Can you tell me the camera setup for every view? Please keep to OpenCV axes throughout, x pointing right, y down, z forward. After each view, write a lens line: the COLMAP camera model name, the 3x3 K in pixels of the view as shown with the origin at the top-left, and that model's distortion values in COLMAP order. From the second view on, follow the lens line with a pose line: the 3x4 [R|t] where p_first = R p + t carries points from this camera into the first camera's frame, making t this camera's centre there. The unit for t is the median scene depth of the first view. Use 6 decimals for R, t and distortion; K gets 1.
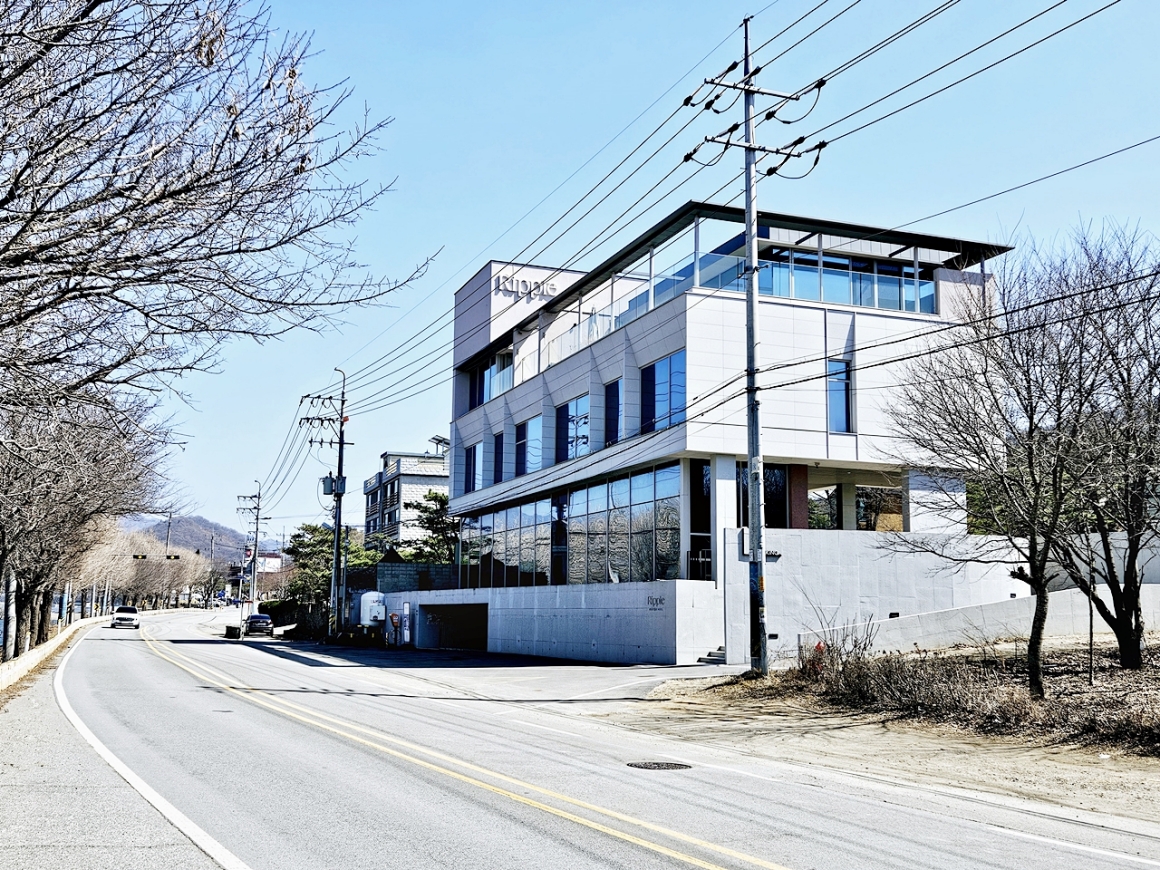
lens RADIAL K [[1164.2, 0, 578.9], [0, 1164.2, 452.4], [0, 0, 1]] dist [0.112217, -0.144268]
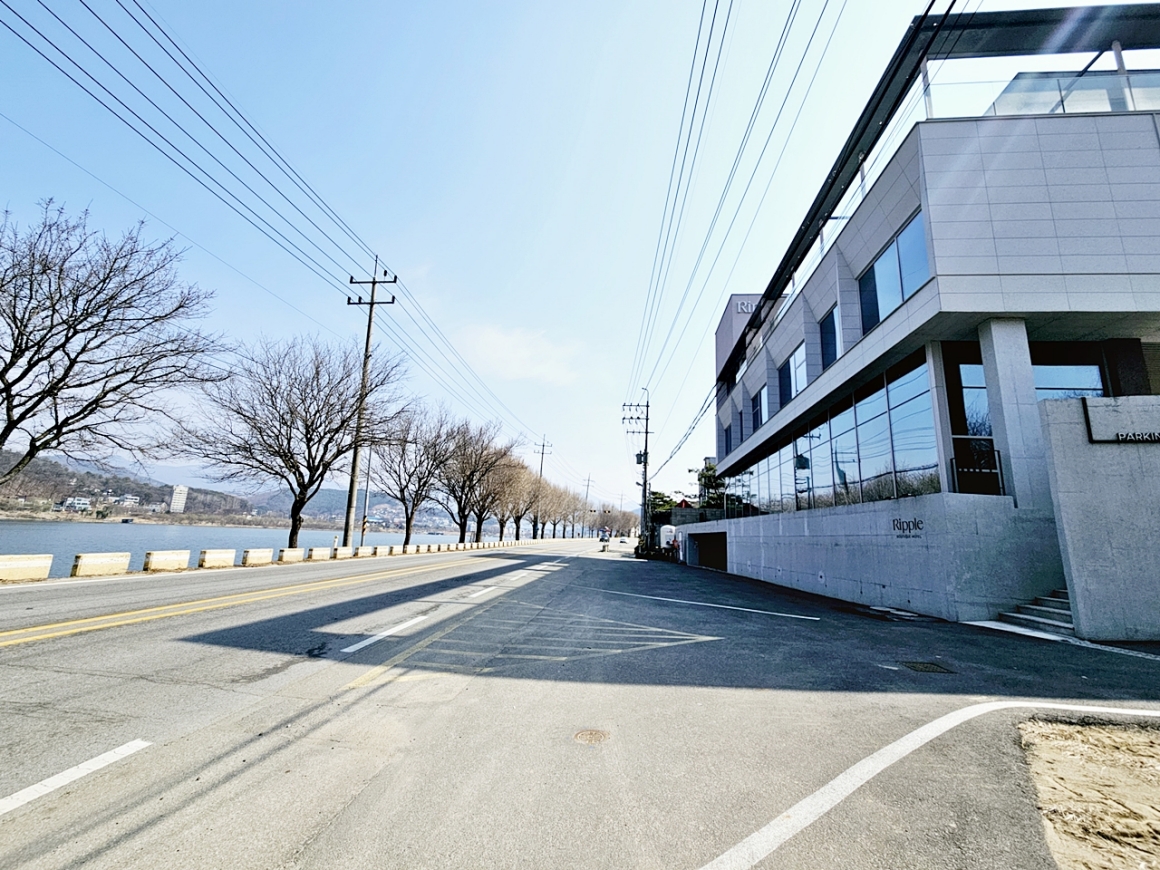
lens RADIAL K [[472.4, 0, 583.7], [0, 472.4, 437.2], [0, 0, 1]] dist [-0.000043, 0.000057]
pose [[0.891464, -0.062079, -0.448819, 0.023278], [0.023922, 0.995637, -0.090197, 0.101934], [0.452460, 0.069671, 0.889059, 0.694642]]
